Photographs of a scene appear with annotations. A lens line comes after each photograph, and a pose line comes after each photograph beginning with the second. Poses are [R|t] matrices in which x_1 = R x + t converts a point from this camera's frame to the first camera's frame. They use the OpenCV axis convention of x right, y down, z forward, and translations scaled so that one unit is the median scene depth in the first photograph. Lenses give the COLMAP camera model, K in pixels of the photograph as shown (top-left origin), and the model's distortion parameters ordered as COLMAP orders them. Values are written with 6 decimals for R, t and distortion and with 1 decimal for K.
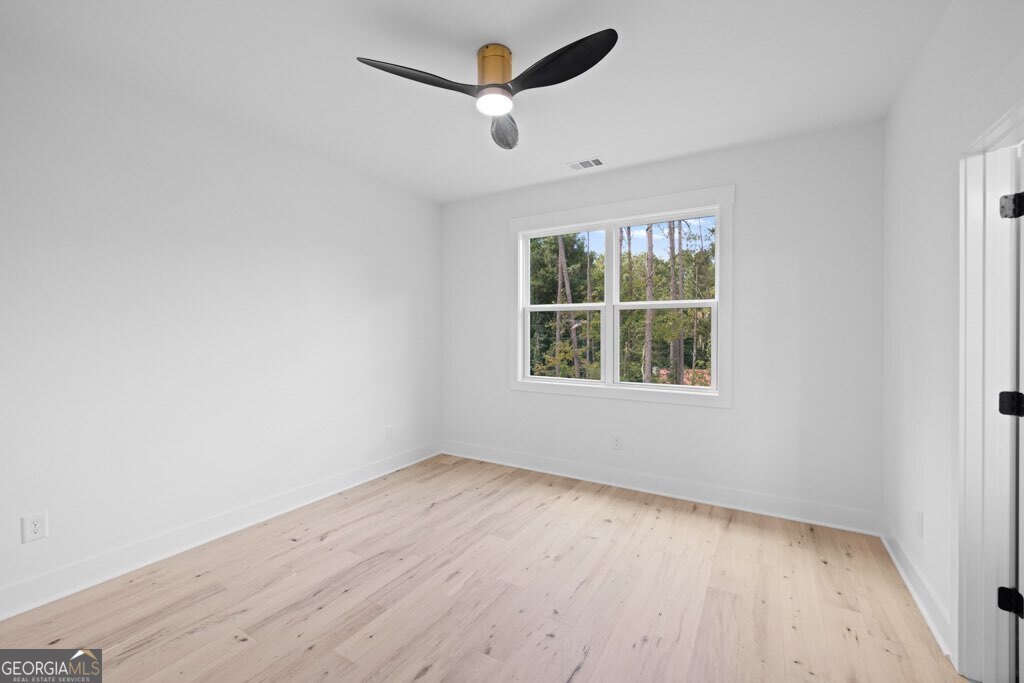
lens RADIAL K [[434.9, 0, 510.9], [0, 434.9, 330.6], [0, 0, 1]] dist [0.000098, 0.000519]
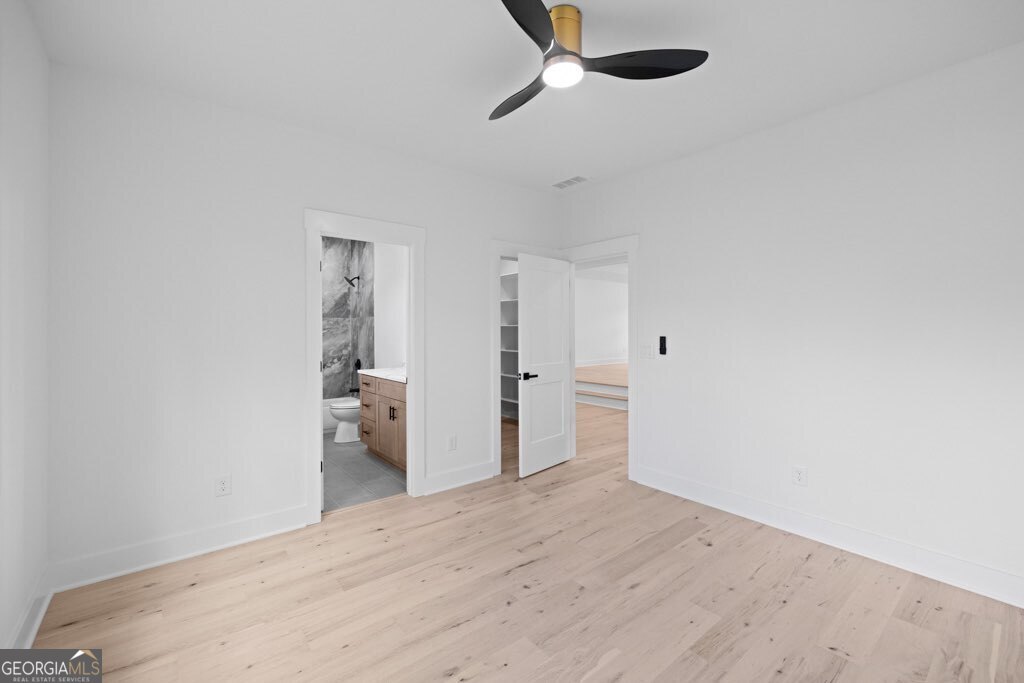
lens RADIAL K [[434.9, 0, 510.9], [0, 434.9, 330.6], [0, 0, 1]] dist [0.000098, 0.000519]
pose [[-0.939361, 0.001853, 0.342924, -0.252361], [0.002014, 0.999998, 0.000116, 0.007132], [-0.342923, 0.000799, -0.939363, 1.951631]]
